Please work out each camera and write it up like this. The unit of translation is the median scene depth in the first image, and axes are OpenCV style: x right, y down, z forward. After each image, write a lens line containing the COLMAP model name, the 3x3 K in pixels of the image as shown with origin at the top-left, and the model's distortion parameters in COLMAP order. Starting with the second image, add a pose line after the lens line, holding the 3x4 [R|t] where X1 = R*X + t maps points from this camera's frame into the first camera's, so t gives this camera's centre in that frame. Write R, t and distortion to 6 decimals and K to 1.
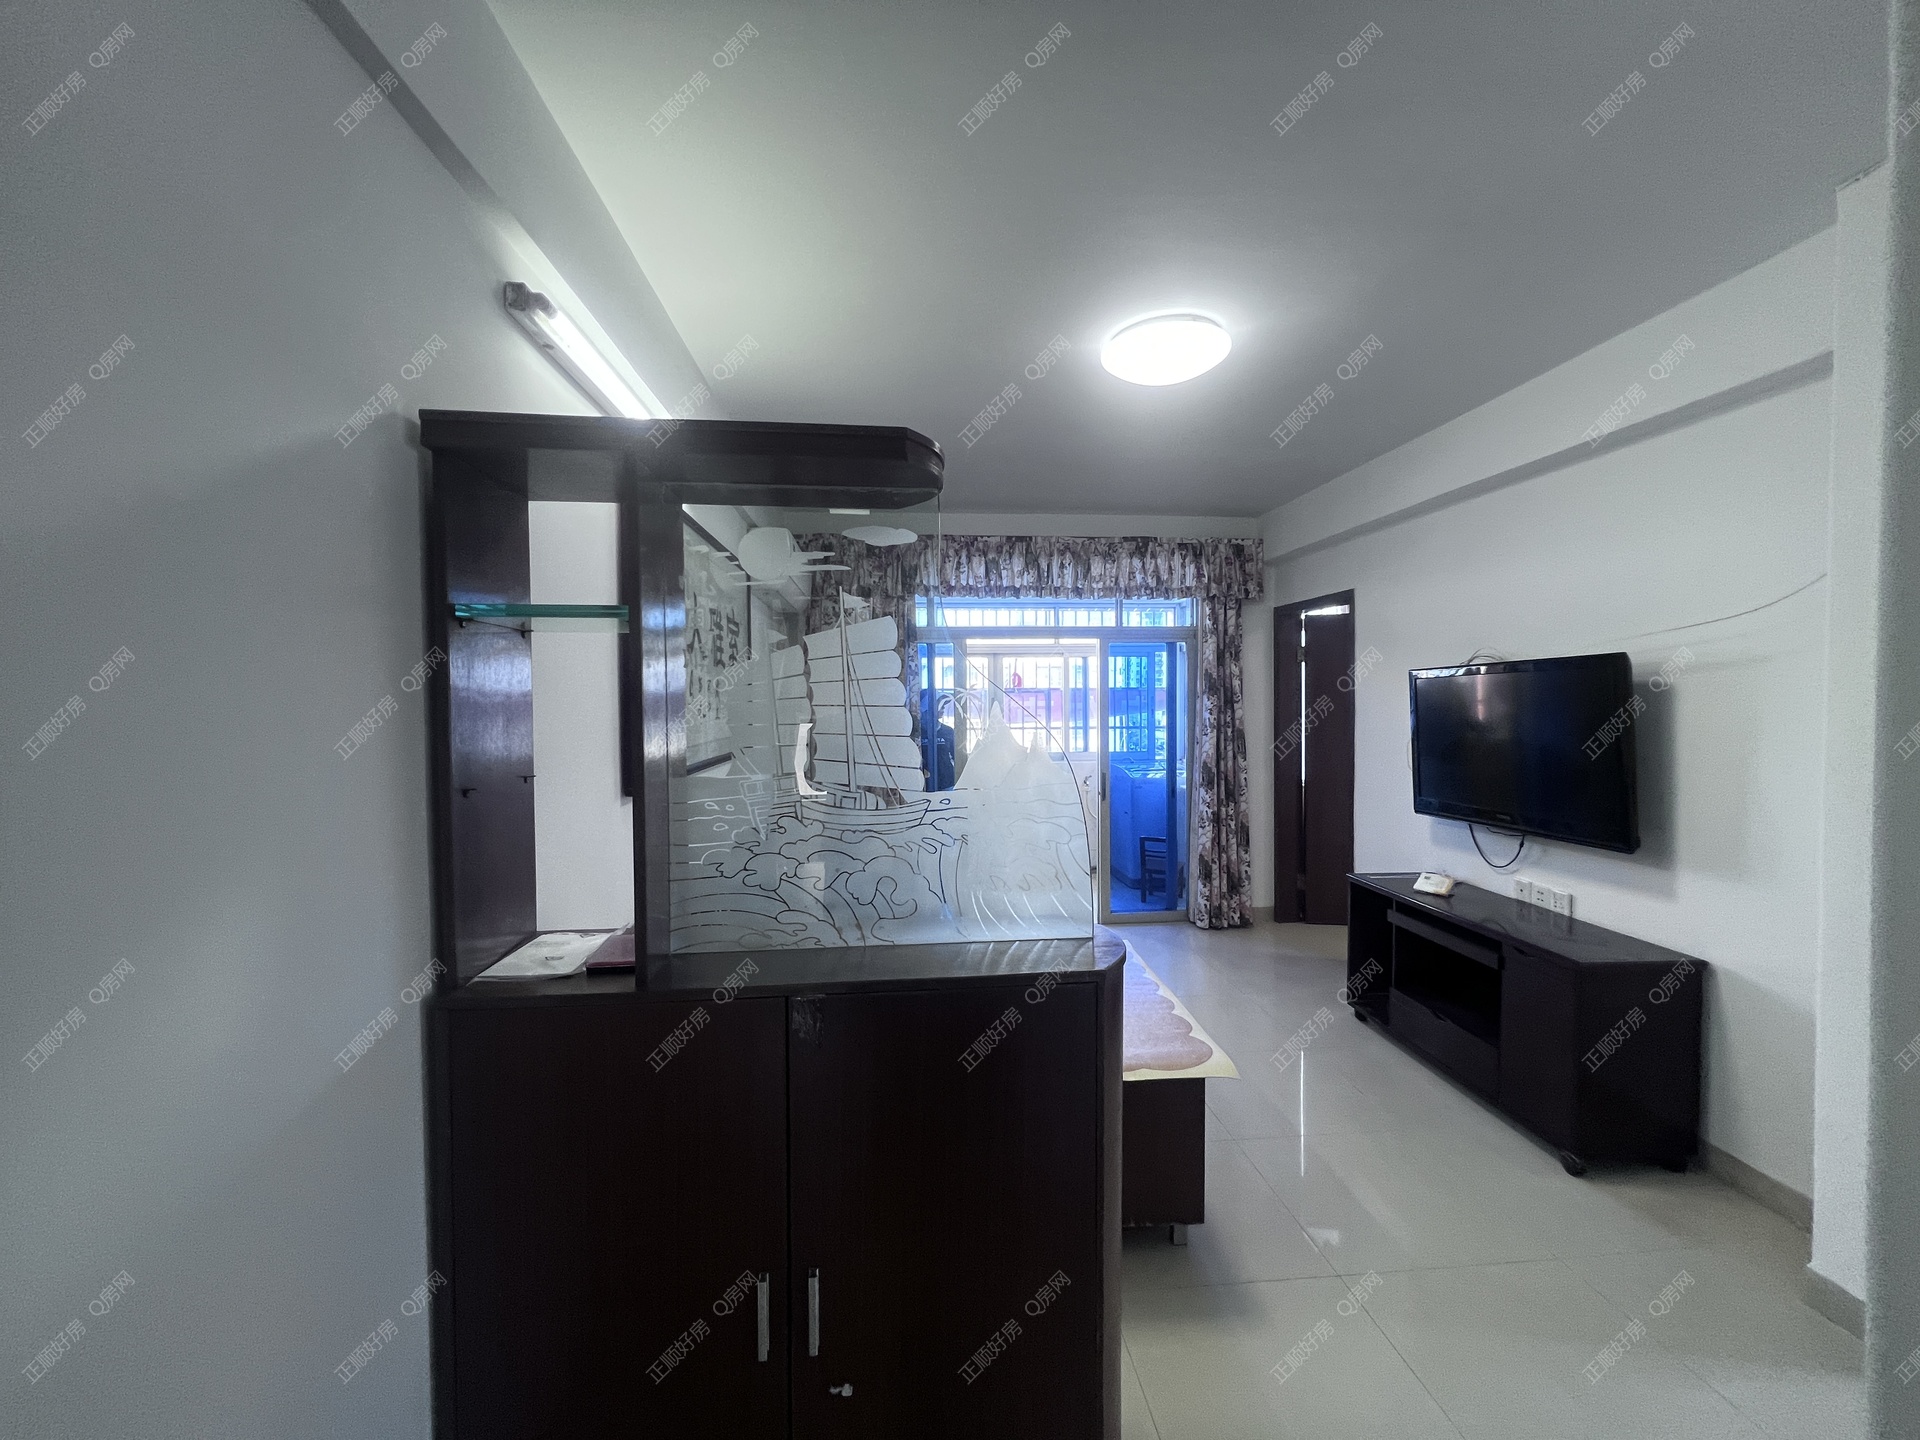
lens RADIAL K [[771.1, 0, 962.5], [0, 771.1, 717.8], [0, 0, 1]] dist [-0.000556, -0.000017]
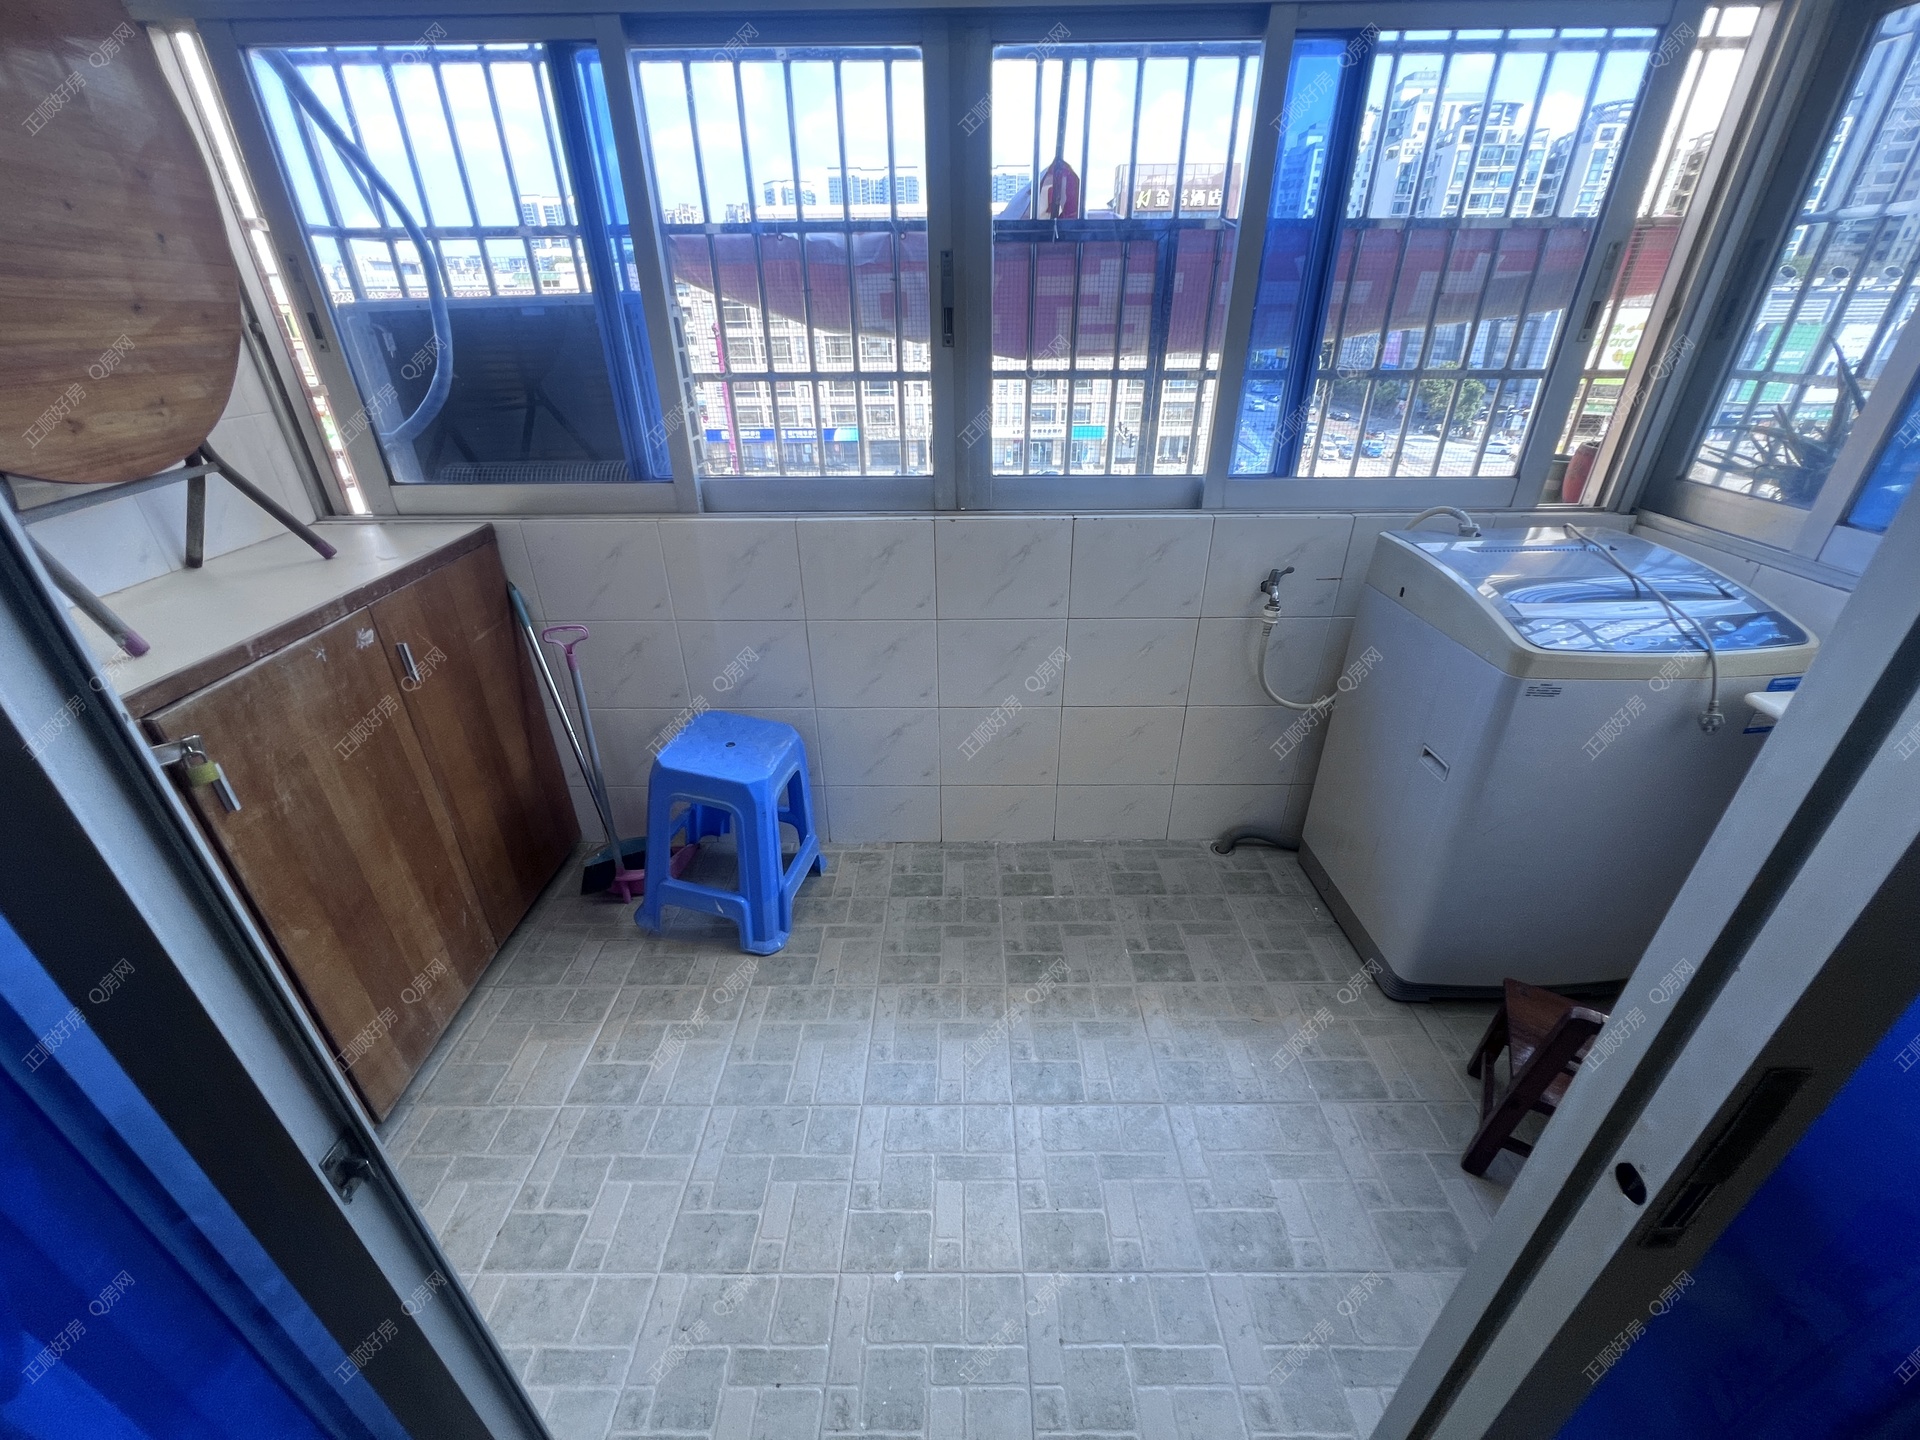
lens RADIAL K [[771.1, 0, 957.5], [0, 771.1, 716.9], [0, 0, 1]] dist [-0.000556, -0.000017]
pose [[0.996283, 0.029820, -0.080814, 0.061216], [0.010489, 0.889189, 0.457420, -0.006706], [0.085499, -0.456568, 0.885571, 0.655269]]
